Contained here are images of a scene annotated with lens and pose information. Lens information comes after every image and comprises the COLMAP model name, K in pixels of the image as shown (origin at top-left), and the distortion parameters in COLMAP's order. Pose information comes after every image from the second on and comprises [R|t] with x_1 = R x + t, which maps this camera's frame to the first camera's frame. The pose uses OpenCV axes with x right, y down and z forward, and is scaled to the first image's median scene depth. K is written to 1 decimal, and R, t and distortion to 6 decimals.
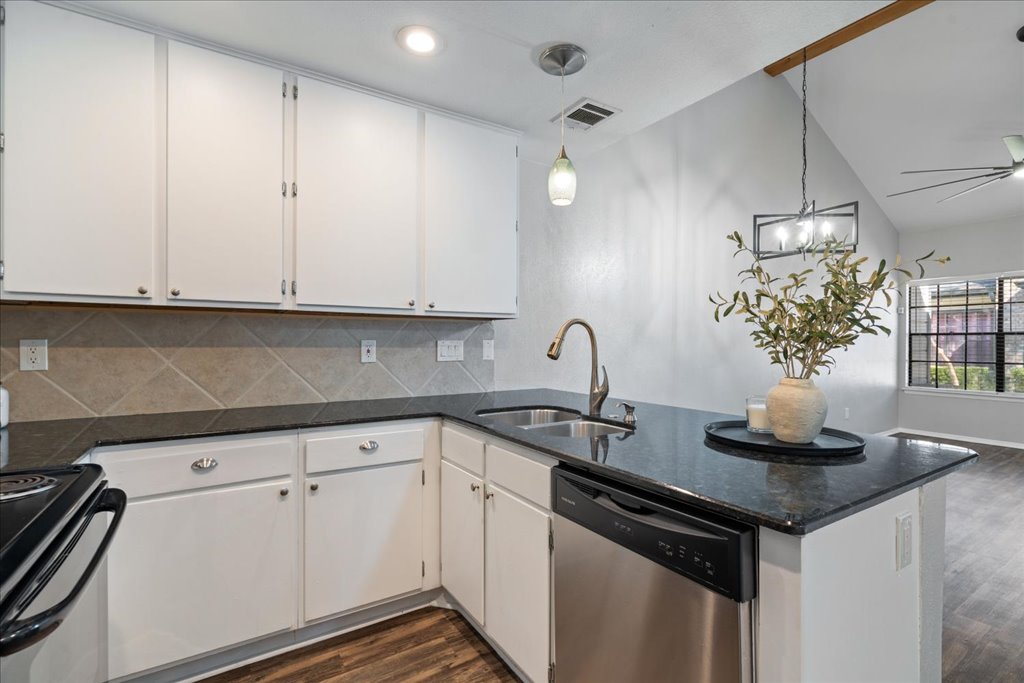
lens RADIAL K [[471.7, 0, 505.3], [0, 471.7, 342.8], [0, 0, 1]] dist [-0.003688, 0.000482]
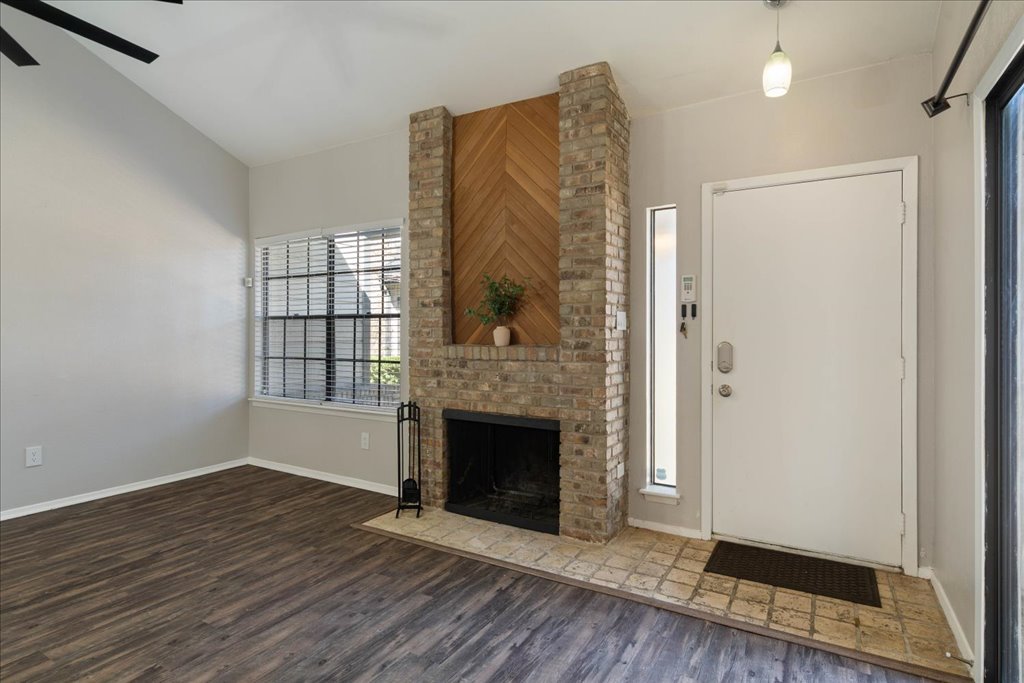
lens RADIAL K [[543.3, 0, 513.3], [0, 543.3, 331.4], [0, 0, 1]] dist [0.002046, 0.000529]
pose [[0.887921, 0.001573, 0.459993, 2.051176], [-0.001951, 0.999998, 0.000347, 0.001799], [-0.459992, -0.001205, 0.887922, 0.361727]]
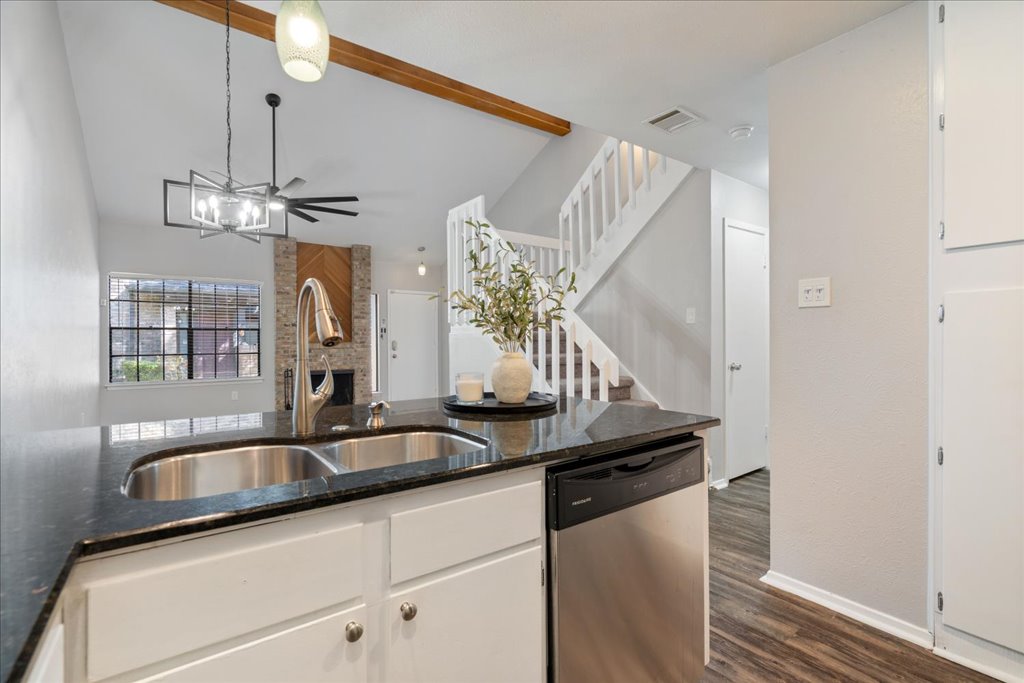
lens RADIAL K [[471.7, 0, 517.1], [0, 471.7, 340.1], [0, 0, 1]] dist [-0.003688, 0.000482]
pose [[-0.094348, -0.001860, 0.995538, -0.413421], [0.002938, 0.999993, 0.002147, 0.017603], [-0.995535, 0.003128, -0.094342, 0.678557]]
